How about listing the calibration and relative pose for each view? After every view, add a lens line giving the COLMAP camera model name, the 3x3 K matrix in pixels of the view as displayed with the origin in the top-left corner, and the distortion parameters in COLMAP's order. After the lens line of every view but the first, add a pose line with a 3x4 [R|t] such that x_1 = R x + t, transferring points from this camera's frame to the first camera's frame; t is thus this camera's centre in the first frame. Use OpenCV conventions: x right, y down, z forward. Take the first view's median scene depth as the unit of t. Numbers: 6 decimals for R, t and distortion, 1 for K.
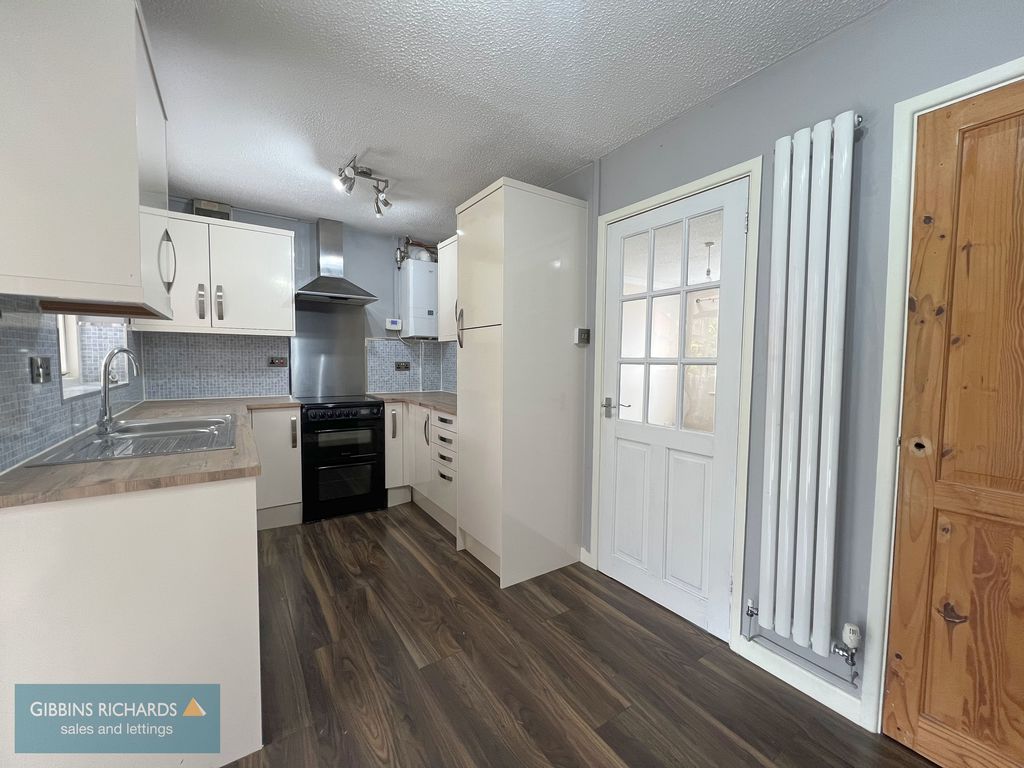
lens RADIAL K [[409.3, 0, 512.6], [0, 409.3, 382.7], [0, 0, 1]] dist [0.001503, 0.000276]
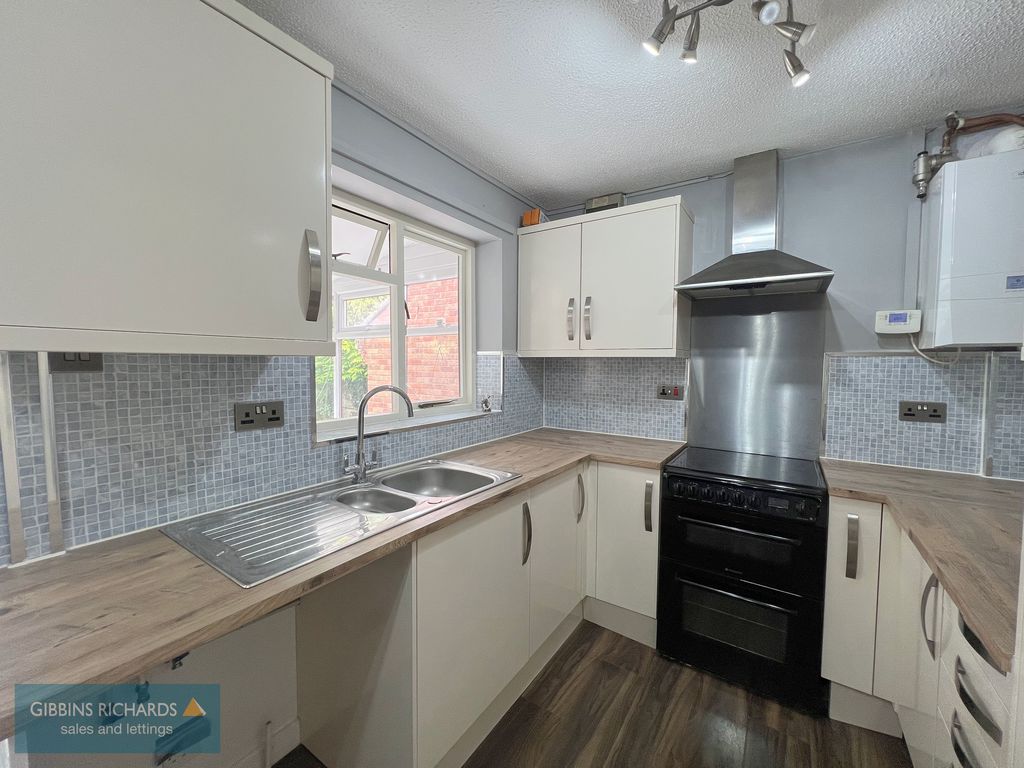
lens RADIAL K [[414.3, 0, 509.9], [0, 414.3, 381.7], [0, 0, 1]] dist [0.001334, 0.000759]
pose [[0.372673, 0.036209, -0.927256, -0.015443], [-0.058413, 0.998172, 0.015502, -0.063894], [0.926123, 0.048387, 0.374107, 0.476392]]
